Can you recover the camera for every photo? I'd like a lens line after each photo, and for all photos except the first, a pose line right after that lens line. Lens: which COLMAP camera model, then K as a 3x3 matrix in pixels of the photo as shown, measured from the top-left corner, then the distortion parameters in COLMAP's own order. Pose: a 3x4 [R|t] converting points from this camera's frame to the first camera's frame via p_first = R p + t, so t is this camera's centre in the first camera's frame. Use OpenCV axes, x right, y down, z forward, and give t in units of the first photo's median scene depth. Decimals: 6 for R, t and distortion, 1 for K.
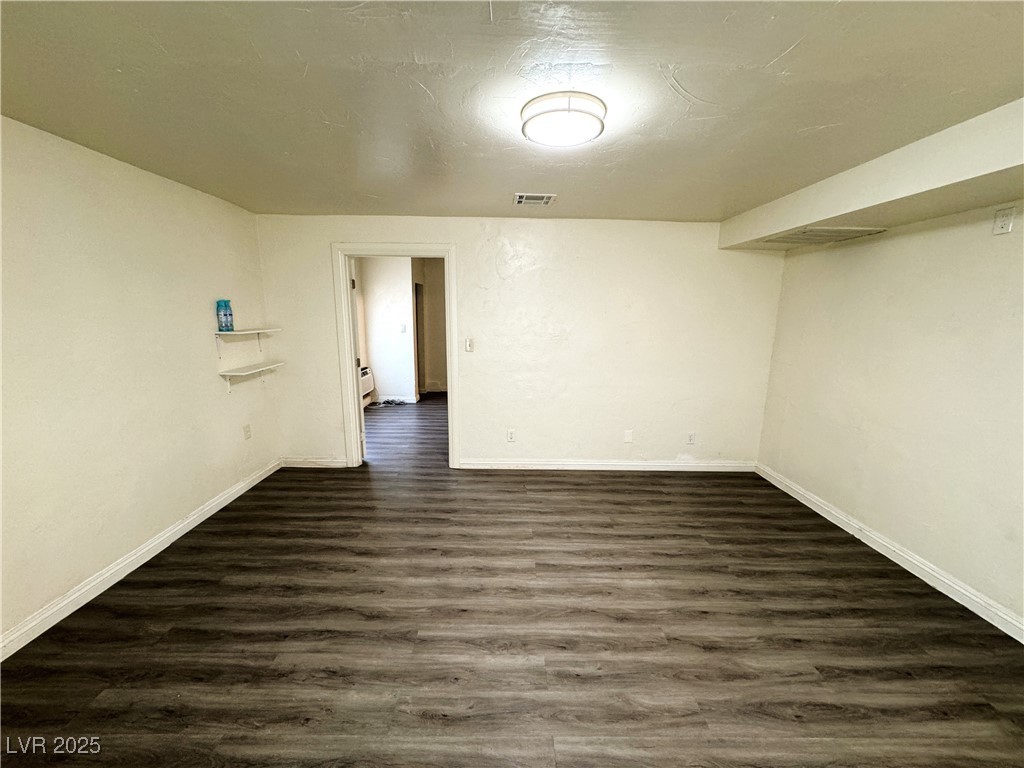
lens RADIAL K [[408.3, 0, 512.0], [0, 408.3, 384.0], [0, 0, 1]] dist [-0.001127, -0.000069]
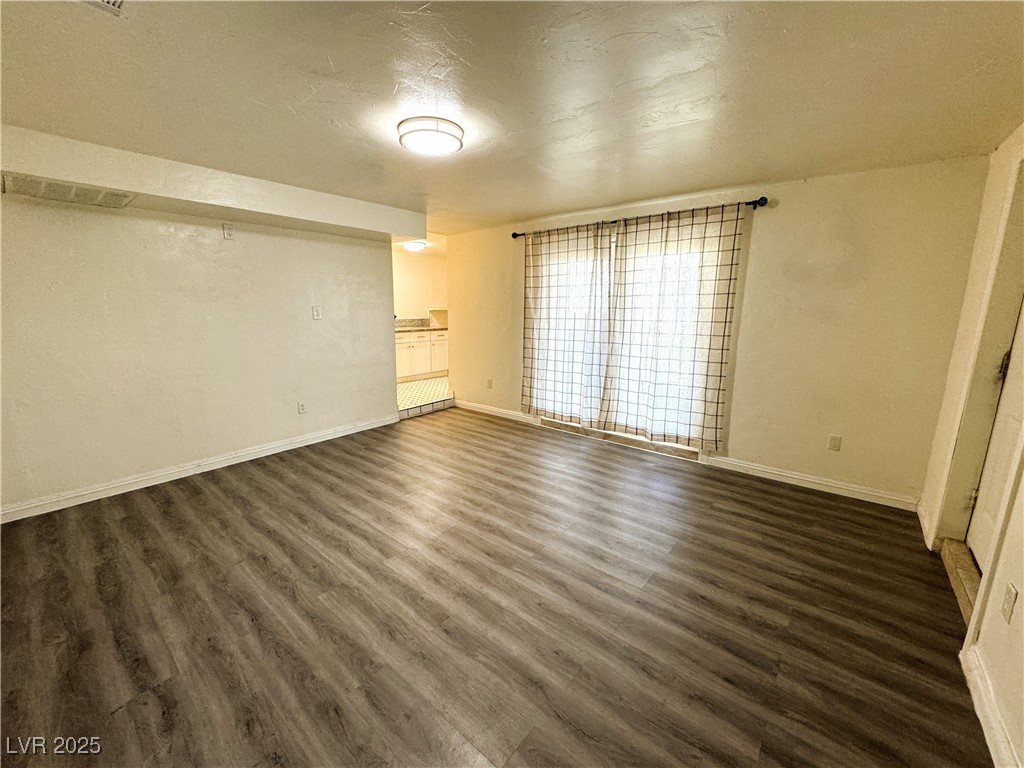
lens RADIAL K [[408.3, 0, 512.0], [0, 408.3, 384.0], [0, 0, 1]] dist [-0.001127, -0.000069]
pose [[-0.764731, -0.138672, 0.629250, -0.654900], [0.099993, 0.939197, 0.328498, -0.196519], [-0.636543, 0.314133, -0.704367, 1.303166]]
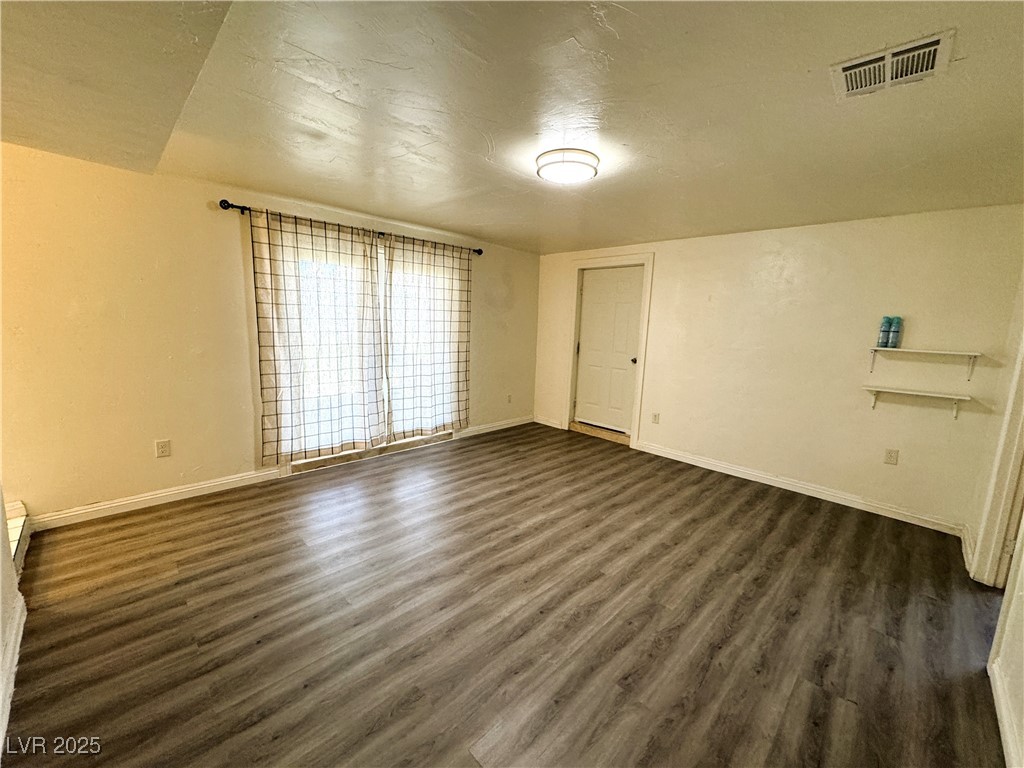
lens RADIAL K [[408.3, 0, 512.0], [0, 408.3, 384.0], [0, 0, 1]] dist [-0.001127, -0.000069]
pose [[-0.713544, 0.068267, -0.697277, 0.814378], [-0.172866, 0.947317, 0.269646, -0.189759], [0.678950, 0.312939, -0.664151, 1.301721]]
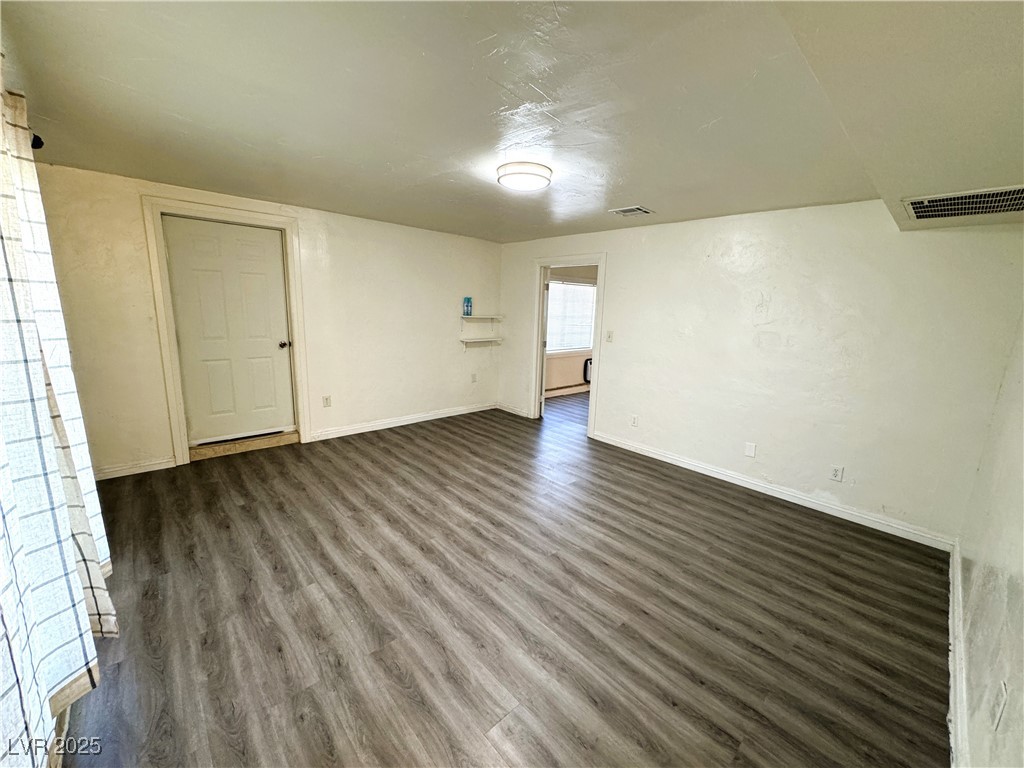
lens RADIAL K [[408.3, 0, 512.0], [0, 408.3, 384.0], [0, 0, 1]] dist [-0.001127, -0.000069]
pose [[0.671564, 0.152511, -0.725081, 0.863175], [-0.163351, 0.984984, 0.055883, 0.032232], [0.722716, 0.080914, 0.686393, -0.017811]]
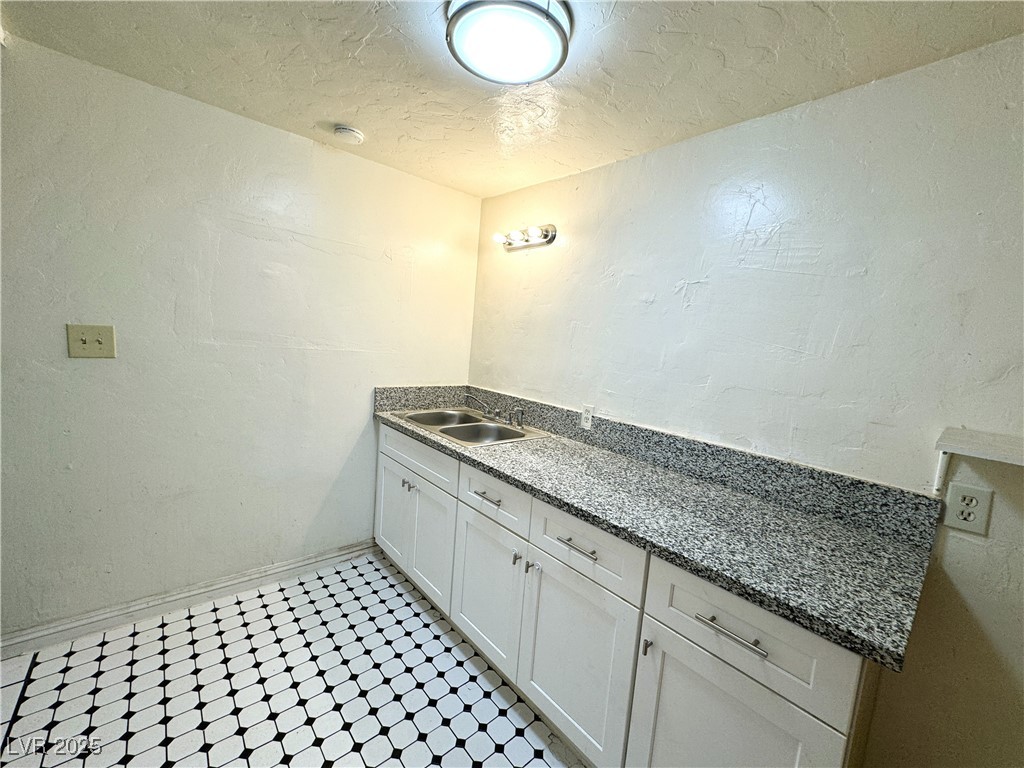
lens RADIAL K [[408.3, 0, 512.0], [0, 408.3, 384.0], [0, 0, 1]] dist [-0.001127, -0.000069]
pose [[0.761916, -0.018394, 0.647414, 1.179403], [0.042858, 0.998838, -0.022060, 0.149734], [-0.646256, 0.044554, 0.761819, -0.628533]]
